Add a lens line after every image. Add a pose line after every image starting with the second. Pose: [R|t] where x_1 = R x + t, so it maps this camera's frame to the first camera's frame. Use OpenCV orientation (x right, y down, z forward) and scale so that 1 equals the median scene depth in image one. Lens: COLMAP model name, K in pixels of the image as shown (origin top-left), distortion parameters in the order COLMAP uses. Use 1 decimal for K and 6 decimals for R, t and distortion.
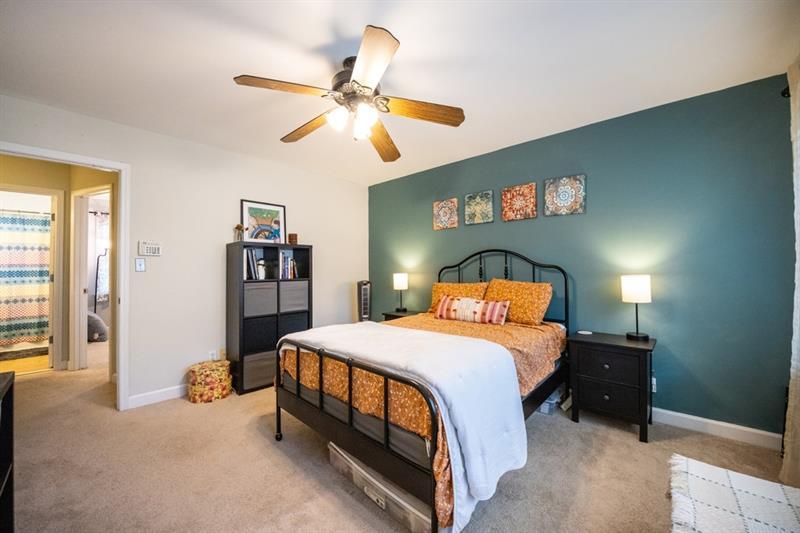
lens RADIAL K [[299.2, 0, 401.2], [0, 299.2, 264.6], [0, 0, 1]] dist [-0.023258, 0.000273]
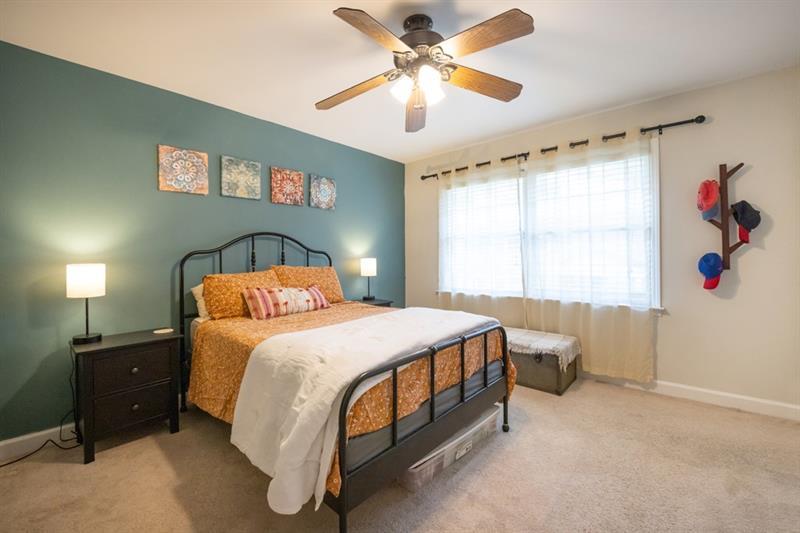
lens RADIAL K [[325.8, 0, 403.7], [0, 325.8, 252.1], [0, 0, 1]] dist [-0.003643, -0.000524]
pose [[-0.024056, 0.012064, 0.999638, -0.698275], [-0.010037, 0.999874, -0.012309, 0.016366], [-0.999660, -0.010330, -0.023932, 0.652981]]
